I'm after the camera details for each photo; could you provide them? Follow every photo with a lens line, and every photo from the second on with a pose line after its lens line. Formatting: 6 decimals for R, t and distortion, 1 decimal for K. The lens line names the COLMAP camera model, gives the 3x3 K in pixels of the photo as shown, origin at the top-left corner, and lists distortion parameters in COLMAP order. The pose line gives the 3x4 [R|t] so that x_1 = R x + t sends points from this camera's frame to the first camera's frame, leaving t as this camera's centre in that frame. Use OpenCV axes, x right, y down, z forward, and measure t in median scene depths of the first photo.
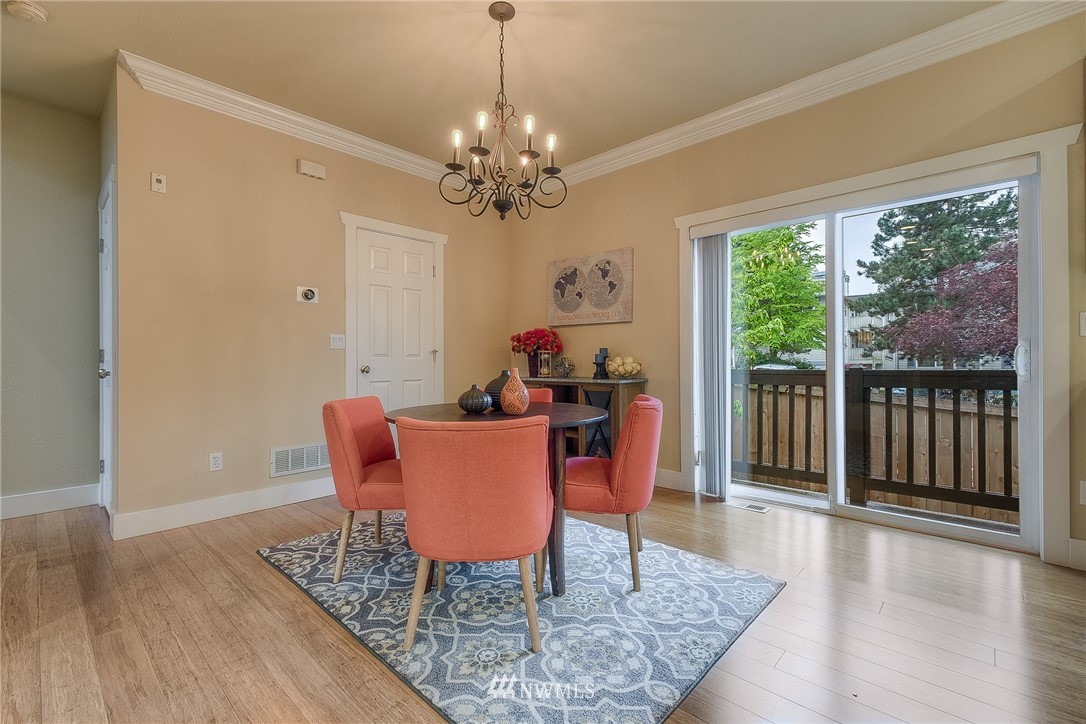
lens RADIAL K [[476.2, 0, 541.7], [0, 476.2, 358.9], [0, 0, 1]] dist [0.001563, -0.000124]
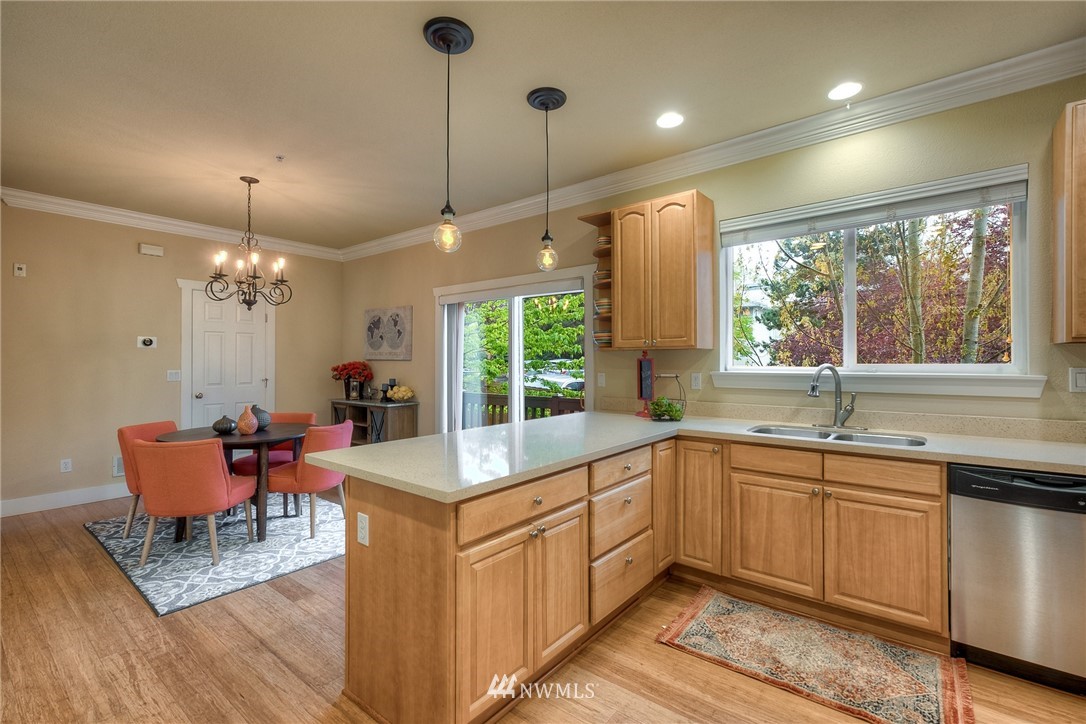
lens RADIAL K [[483.3, 0, 555.3], [0, 483.3, 358.4], [0, 0, 1]] dist [-0.000860, -0.000135]
pose [[0.995614, 0.009216, 0.093097, 0.492531], [-0.009109, 0.999957, -0.001570, -0.088003], [-0.093108, 0.000715, 0.995656, -0.437843]]
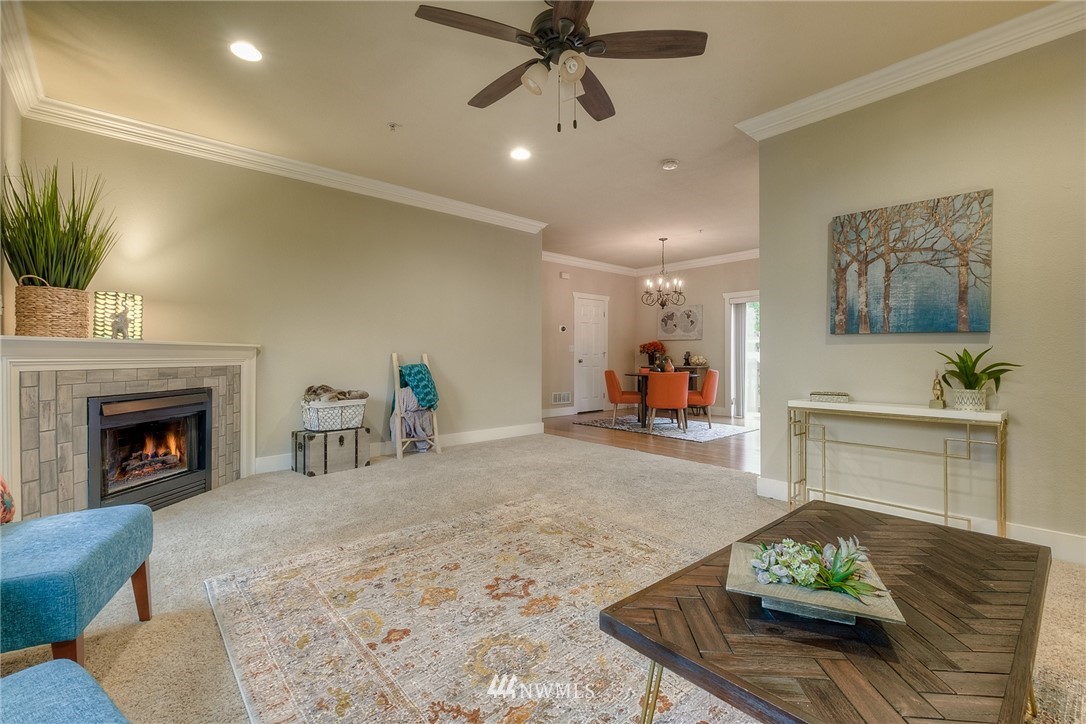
lens RADIAL K [[476.2, 0, 541.7], [0, 476.2, 358.9], [0, 0, 1]] dist [0.001563, -0.000124]
pose [[0.996051, 0.005920, -0.088590, -0.351777], [-0.005405, 0.999967, 0.006054, 0.000713], [0.088623, -0.005551, 0.996050, -1.245641]]
